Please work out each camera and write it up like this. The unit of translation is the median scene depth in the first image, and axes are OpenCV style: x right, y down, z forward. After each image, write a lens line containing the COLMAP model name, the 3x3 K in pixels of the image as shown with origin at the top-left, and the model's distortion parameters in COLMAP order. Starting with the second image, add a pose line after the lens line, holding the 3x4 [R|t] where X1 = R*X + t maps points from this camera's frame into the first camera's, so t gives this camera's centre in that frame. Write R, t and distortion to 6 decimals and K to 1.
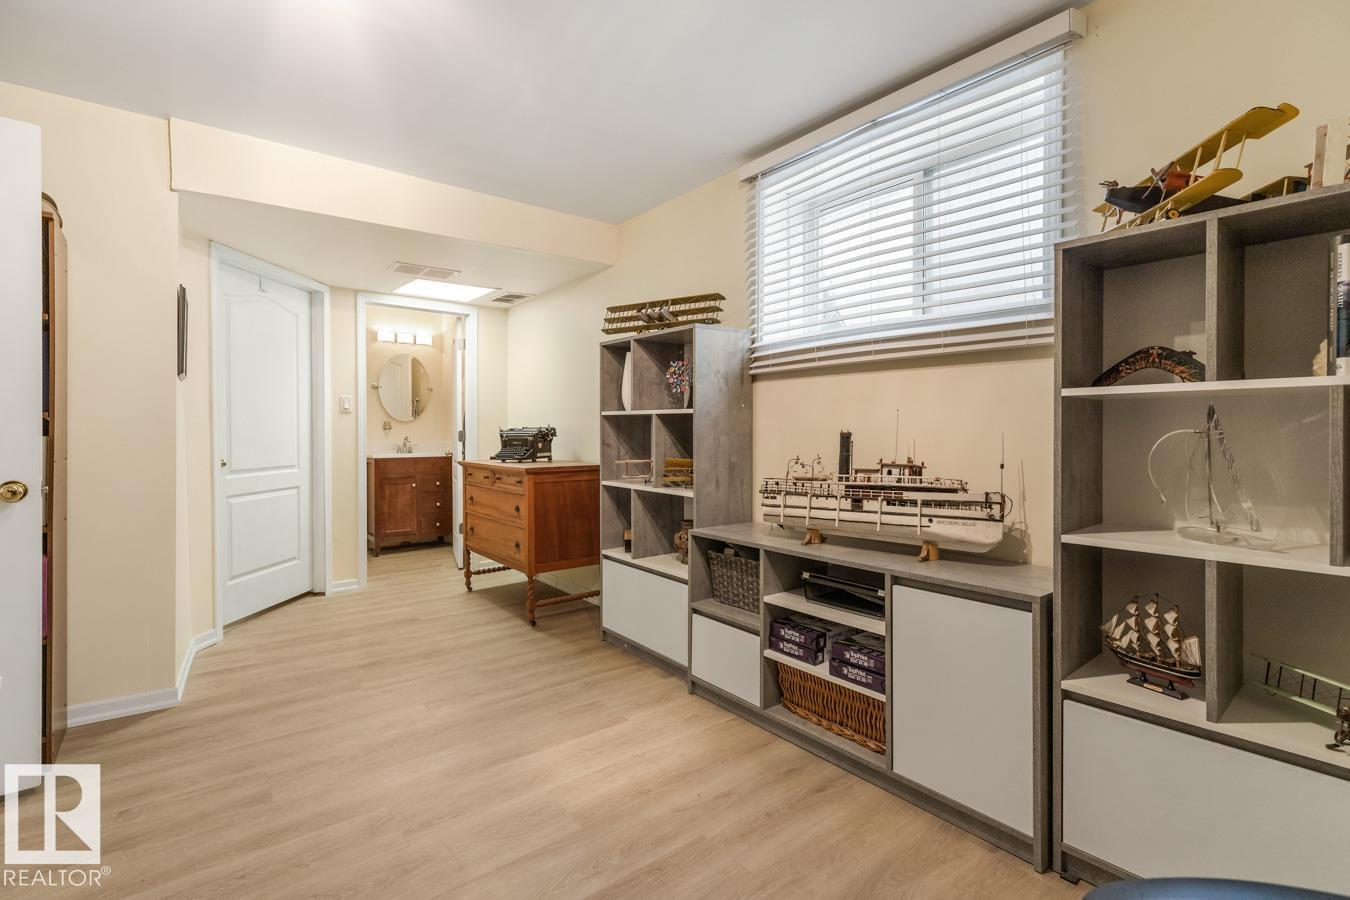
lens RADIAL K [[628.6, 0, 675.0], [0, 628.6, 450.0], [0, 0, 1]] dist [-0.003466, -0.000591]
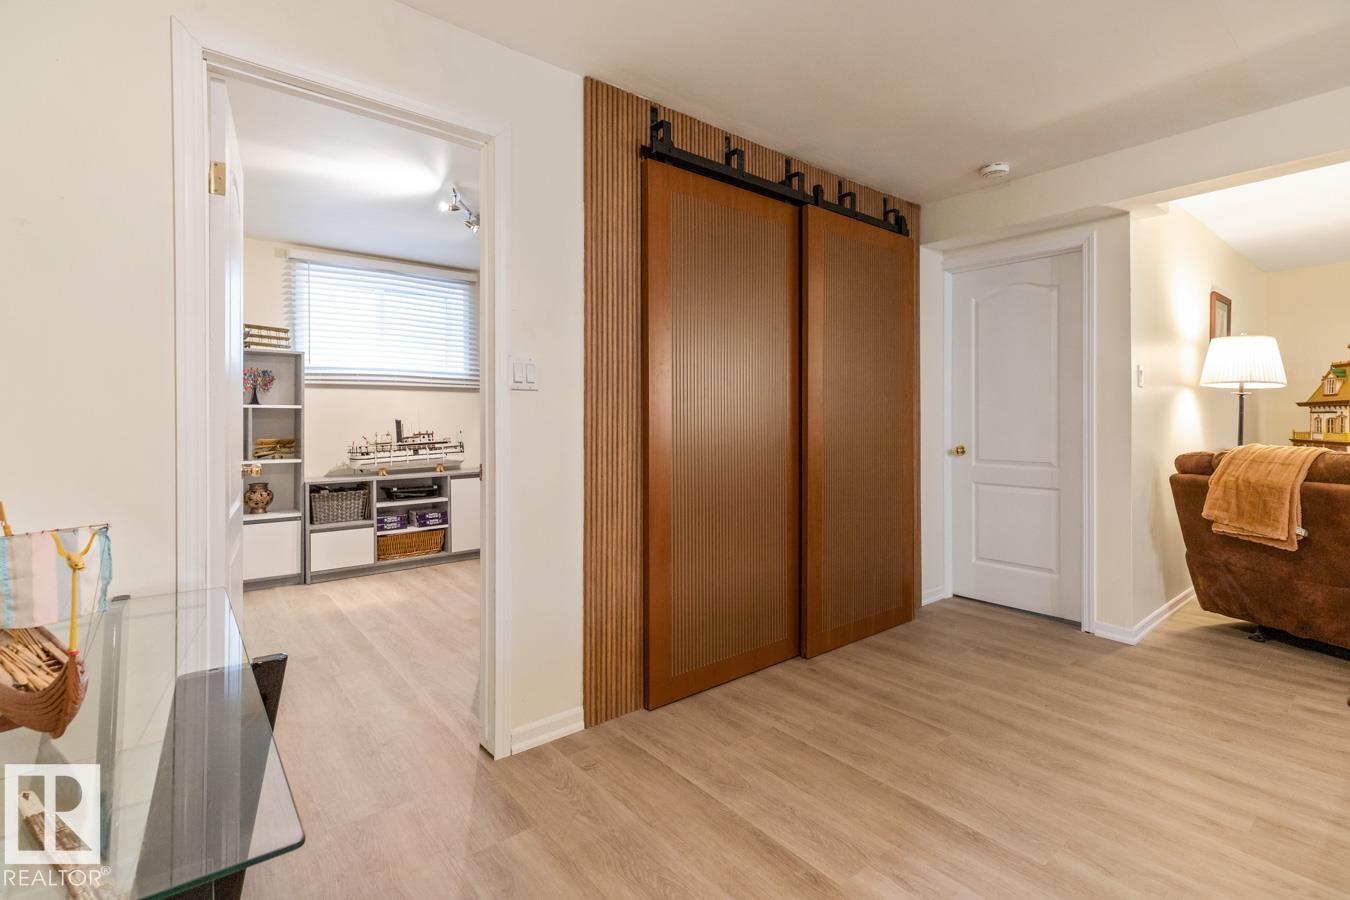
lens RADIAL K [[619.0, 0, 674.6], [0, 619.0, 422.2], [0, 0, 1]] dist [0.004809, 0.000735]
pose [[-0.012700, -0.020866, 0.999702, -1.833946], [0.023471, 0.999501, 0.021160, -0.043247], [-0.999644, 0.023733, -0.012204, 0.095408]]
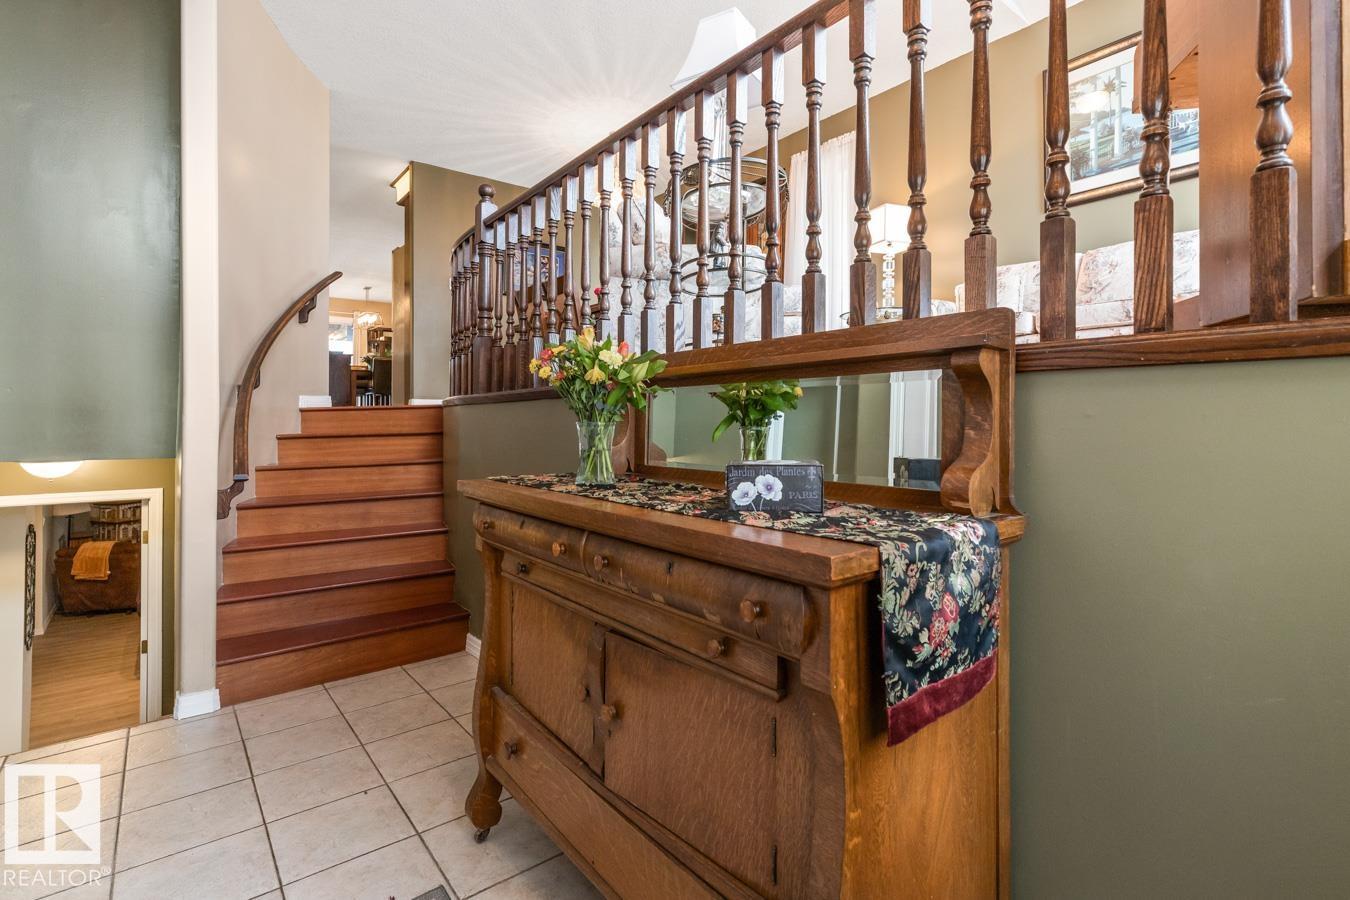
lens RADIAL K [[622.2, 0, 672.9], [0, 622.2, 445.5], [0, 0, 1]] dist [0.002035, 0.000672]
pose [[-0.999631, -0.018556, -0.019818, -3.728850], [-0.019389, 0.998898, 0.042741, -0.699285], [0.019003, 0.043109, -0.998890, 2.395389]]
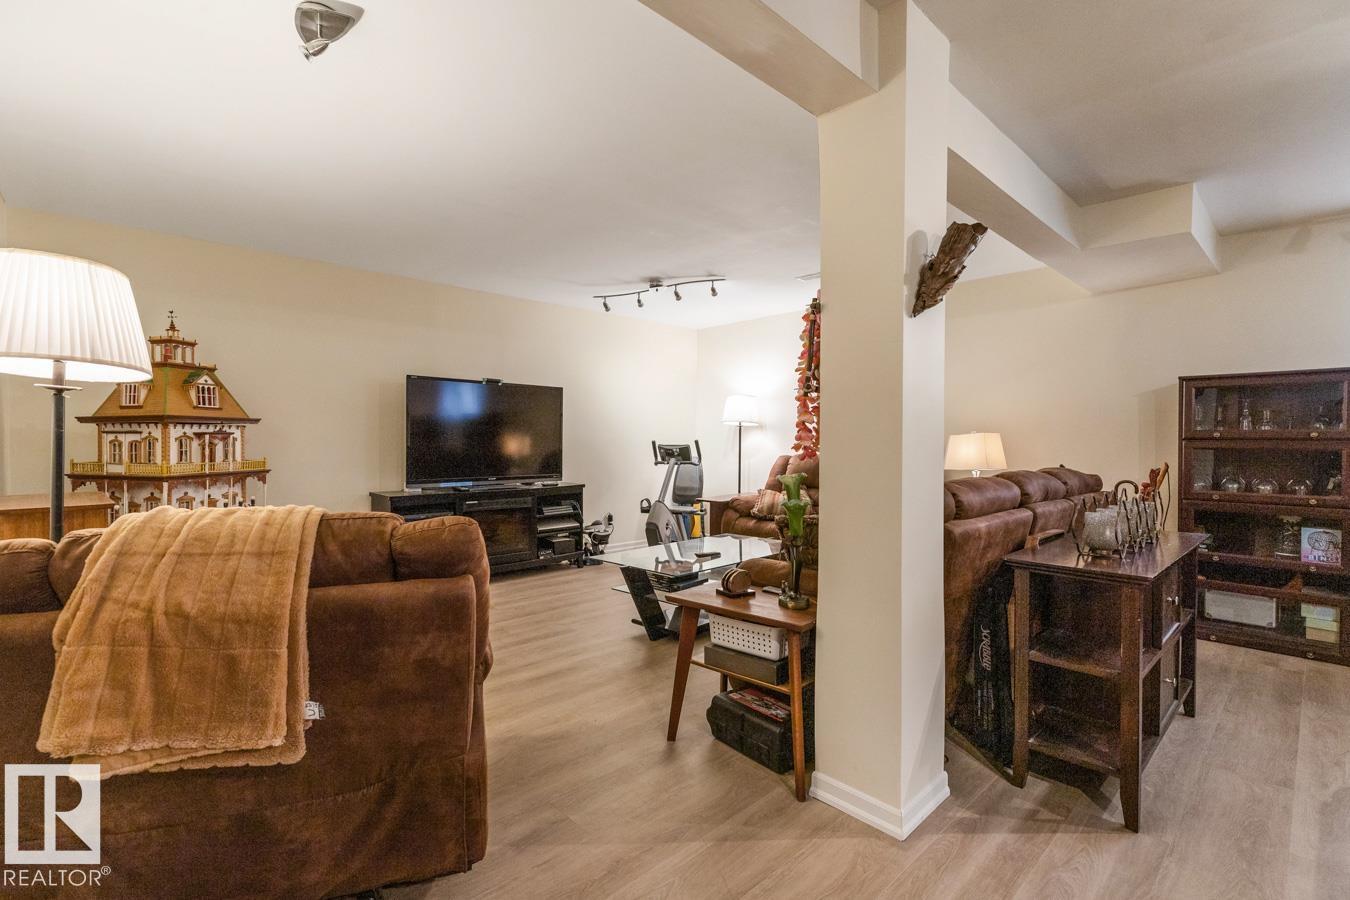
lens RADIAL K [[614.8, 0, 675.0], [0, 614.8, 450.0], [0, 0, 1]] dist [0.018907, 0.000447]
pose [[-0.996205, -0.016797, -0.085401, -0.892802], [-0.019932, 0.999153, 0.035991, -0.016850], [0.084724, 0.037556, -0.995696, -0.604578]]
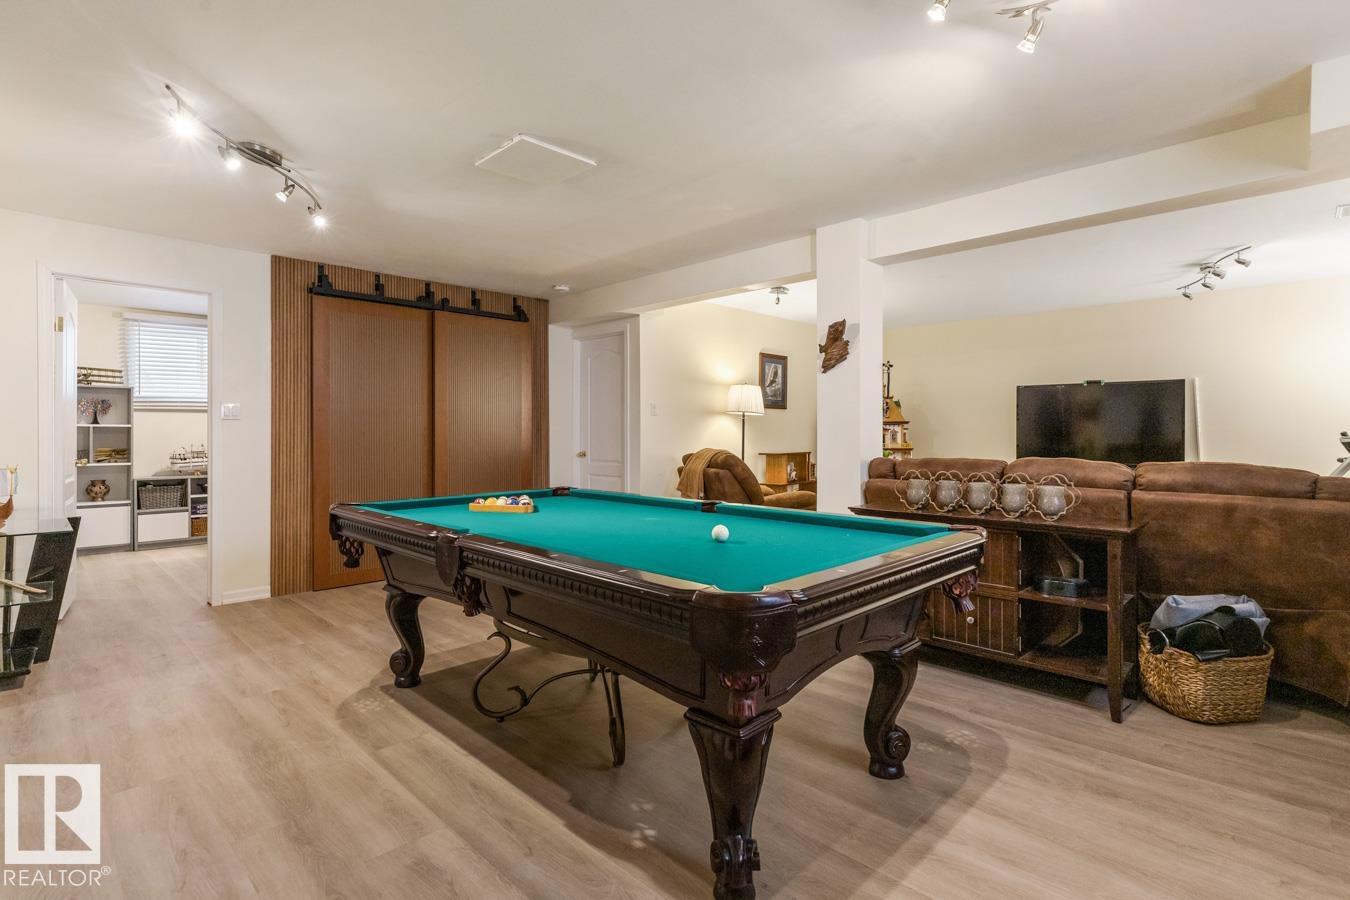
lens RADIAL K [[650.9, 0, 674.8], [0, 650.9, 433.9], [0, 0, 1]] dist [-0.001624, -0.000777]
pose [[-0.118463, -0.016395, 0.992823, -2.970312], [0.021875, 0.999578, 0.019117, -0.043273], [-0.992718, 0.023982, -0.118054, -0.772879]]
